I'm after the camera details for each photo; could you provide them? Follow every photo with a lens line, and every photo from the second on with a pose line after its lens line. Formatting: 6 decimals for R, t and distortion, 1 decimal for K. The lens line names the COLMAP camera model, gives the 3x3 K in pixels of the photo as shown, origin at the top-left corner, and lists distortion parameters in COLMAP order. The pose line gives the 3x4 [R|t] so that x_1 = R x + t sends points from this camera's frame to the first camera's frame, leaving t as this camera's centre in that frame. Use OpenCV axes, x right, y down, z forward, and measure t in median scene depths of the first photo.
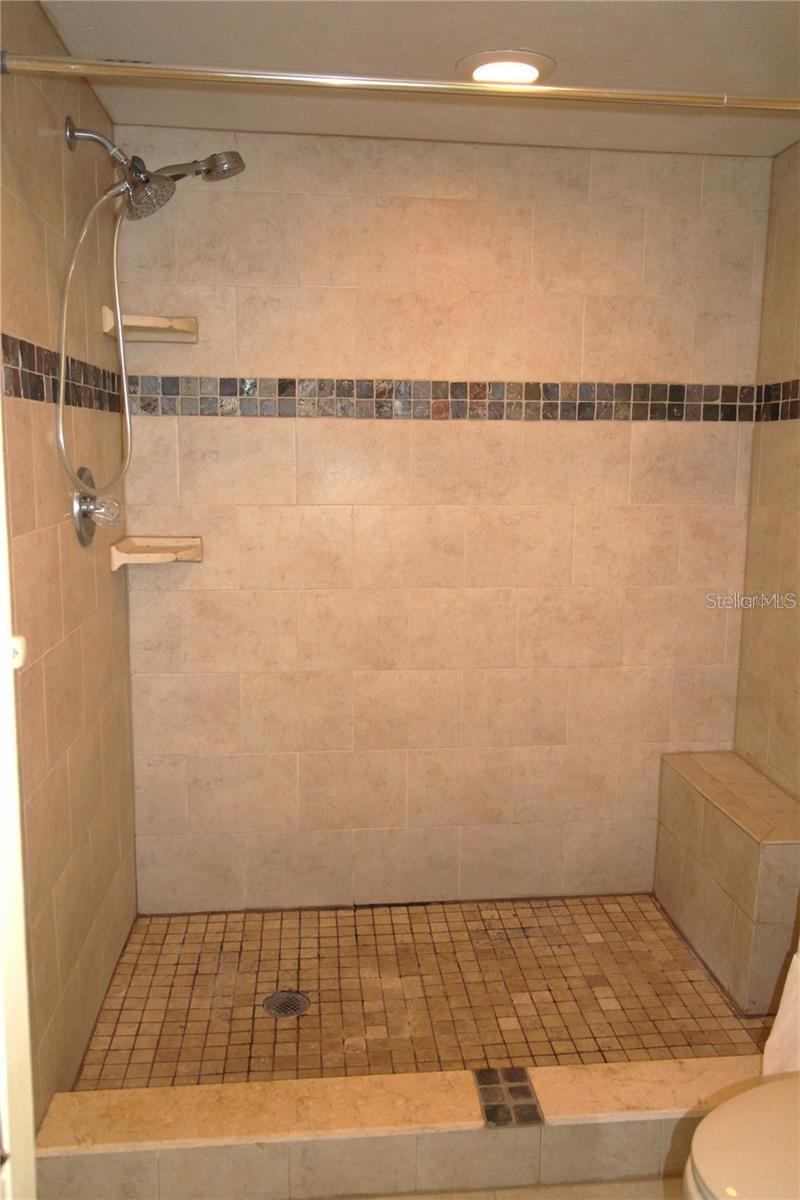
lens RADIAL K [[981.1, 0, 400.8], [0, 981.1, 605.3], [0, 0, 1]] dist [0.009286, -0.007593]
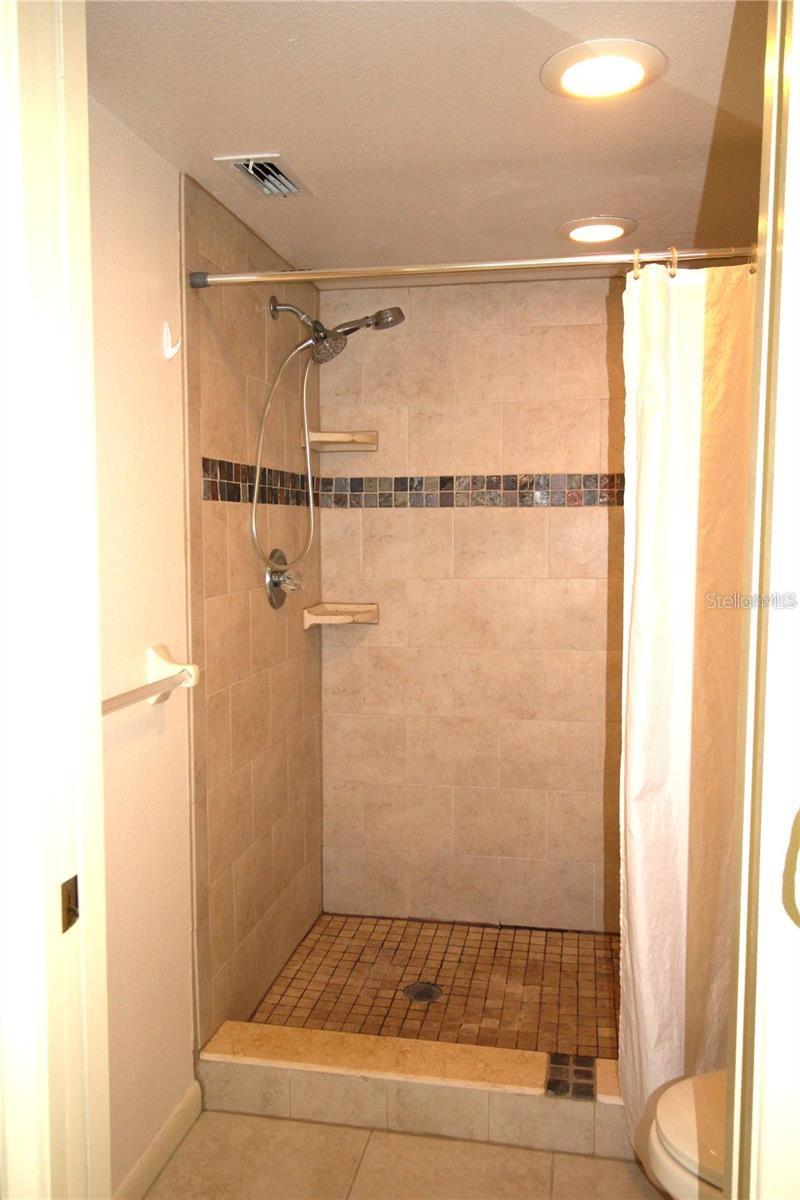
lens RADIAL K [[981.1, 0, 400.8], [0, 981.1, 605.3], [0, 0, 1]] dist [0.009286, -0.007593]
pose [[0.954505, 0.009890, -0.298030, 0.196574], [-0.033910, 0.996567, -0.075533, 0.025181], [0.296259, 0.082203, 0.951564, -0.174181]]
